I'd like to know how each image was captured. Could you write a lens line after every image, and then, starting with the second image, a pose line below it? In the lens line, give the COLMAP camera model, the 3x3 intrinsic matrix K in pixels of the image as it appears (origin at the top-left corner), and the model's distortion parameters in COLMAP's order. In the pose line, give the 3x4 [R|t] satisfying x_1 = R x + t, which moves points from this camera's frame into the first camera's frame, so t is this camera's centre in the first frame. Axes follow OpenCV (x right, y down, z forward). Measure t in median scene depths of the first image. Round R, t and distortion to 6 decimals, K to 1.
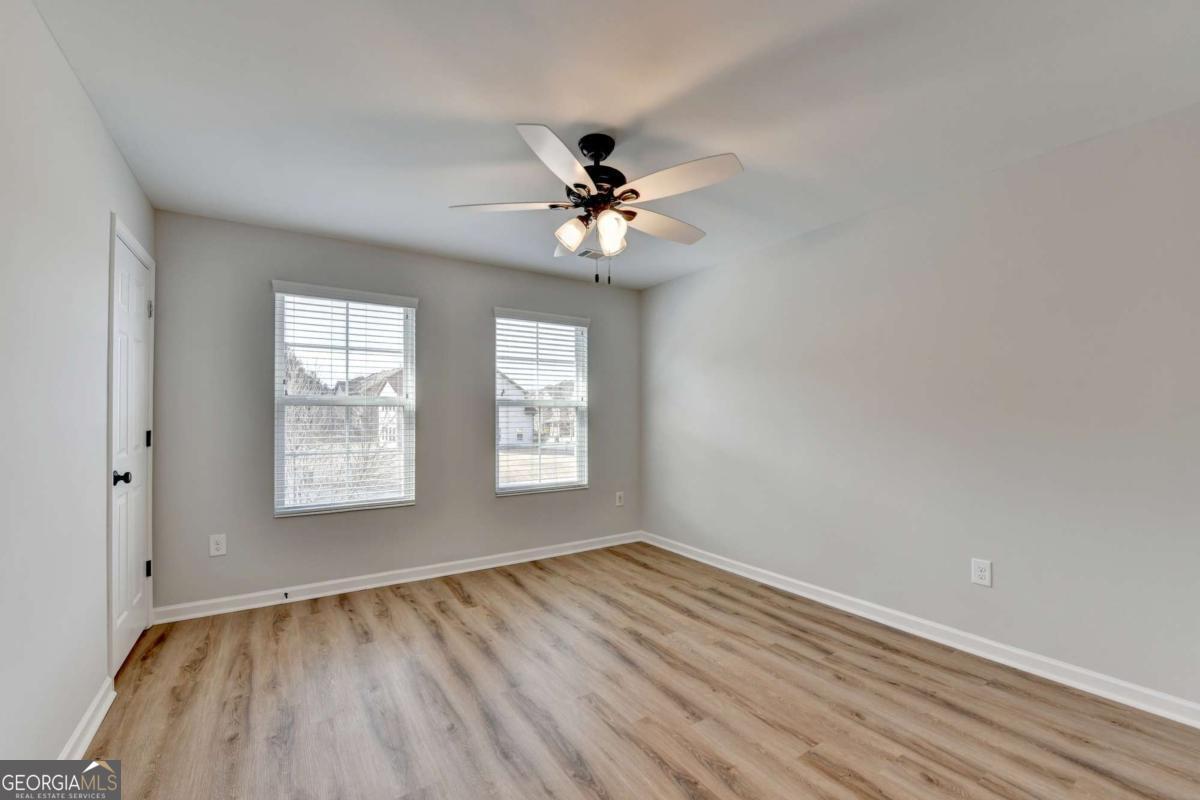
lens RADIAL K [[486.7, 0, 592.1], [0, 486.7, 408.8], [0, 0, 1]] dist [-0.012628, -0.003070]
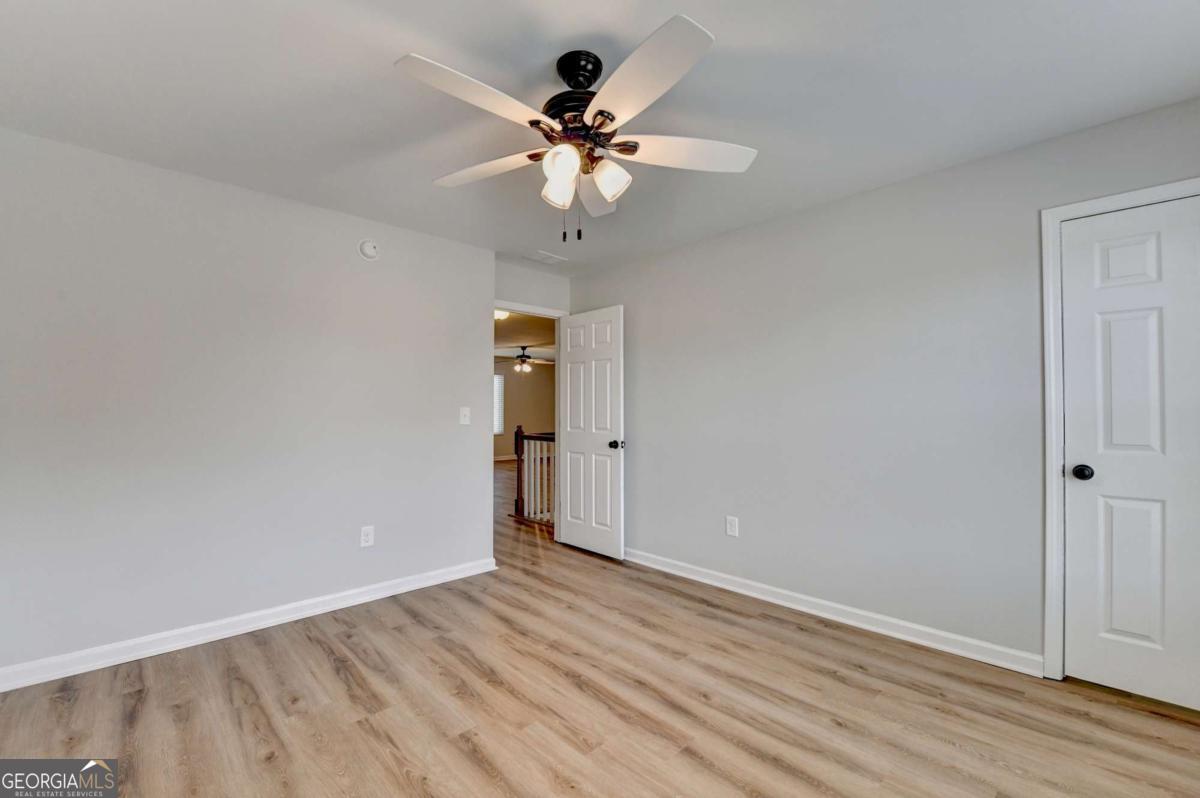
lens RADIAL K [[486.7, 0, 592.1], [0, 486.7, 407.8], [0, 0, 1]] dist [-0.012628, -0.003070]
pose [[-0.982422, 0.002148, -0.186662, 0.153548], [0.003585, 0.999966, -0.007360, 0.026400], [0.186640, -0.007900, -0.982397, 1.993939]]
